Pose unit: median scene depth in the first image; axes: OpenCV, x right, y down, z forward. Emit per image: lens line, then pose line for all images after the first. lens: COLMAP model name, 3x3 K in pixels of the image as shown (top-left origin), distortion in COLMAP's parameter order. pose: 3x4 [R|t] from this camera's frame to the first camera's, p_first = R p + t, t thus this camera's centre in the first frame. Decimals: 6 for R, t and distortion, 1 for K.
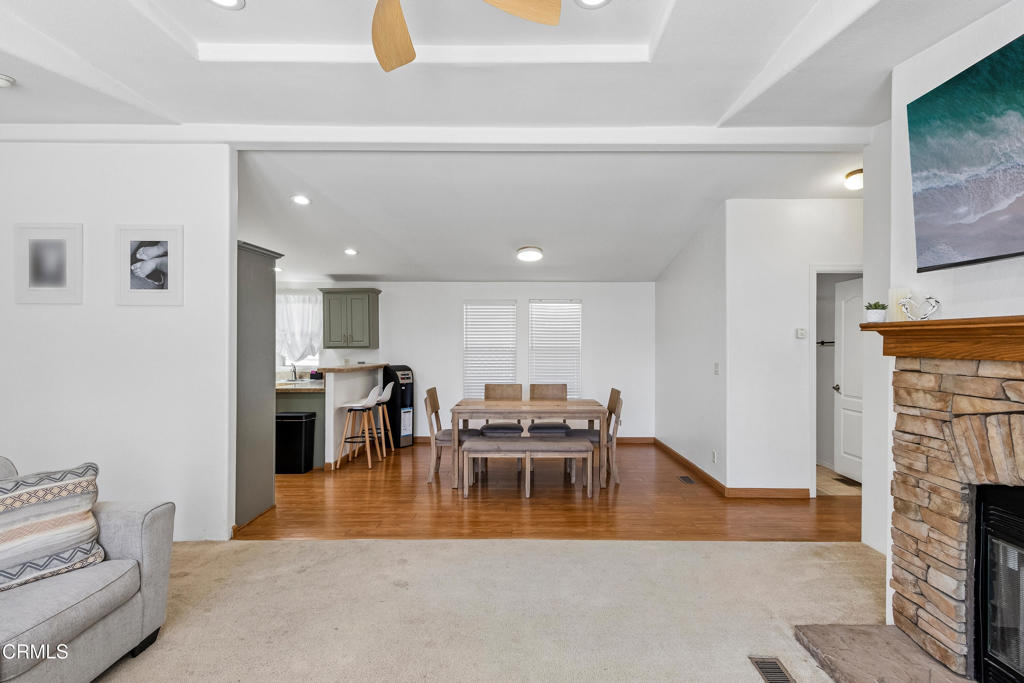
lens RADIAL K [[480.5, 0, 512.5], [0, 480.5, 343.7], [0, 0, 1]] dist [0.000985, 0.000567]
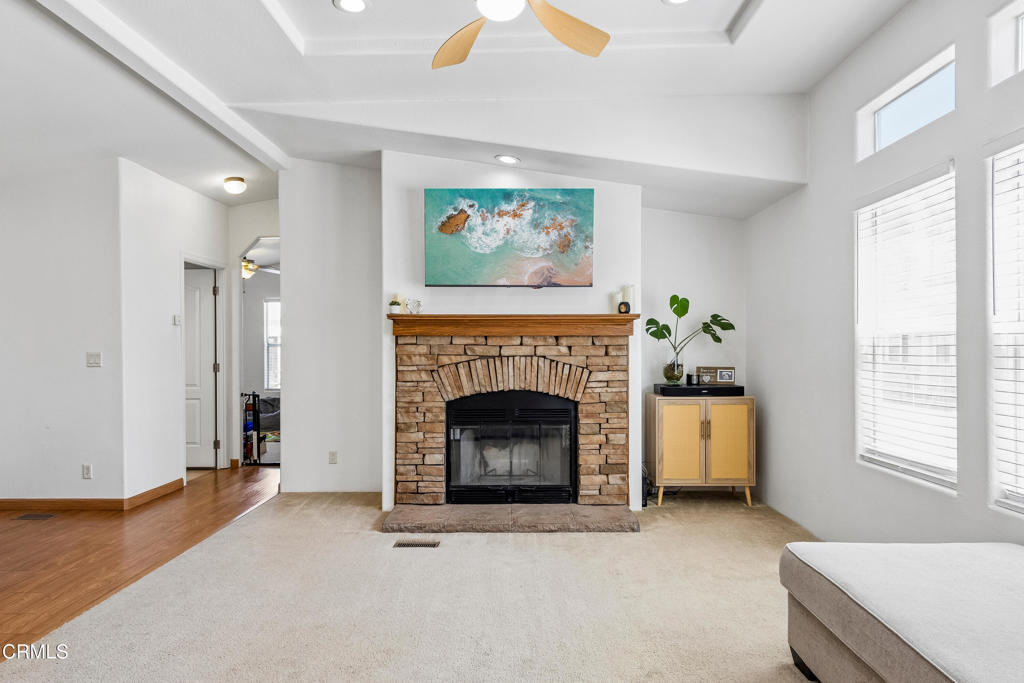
lens RADIAL K [[588.9, 0, 511.2], [0, 588.9, 344.0], [0, 0, 1]] dist [0.004516, 0.002107]
pose [[-0.005977, 0.003678, 0.999975, -1.280040], [0.001223, 0.999993, -0.003670, 0.067563], [-0.999981, 0.001201, -0.005981, 0.696081]]
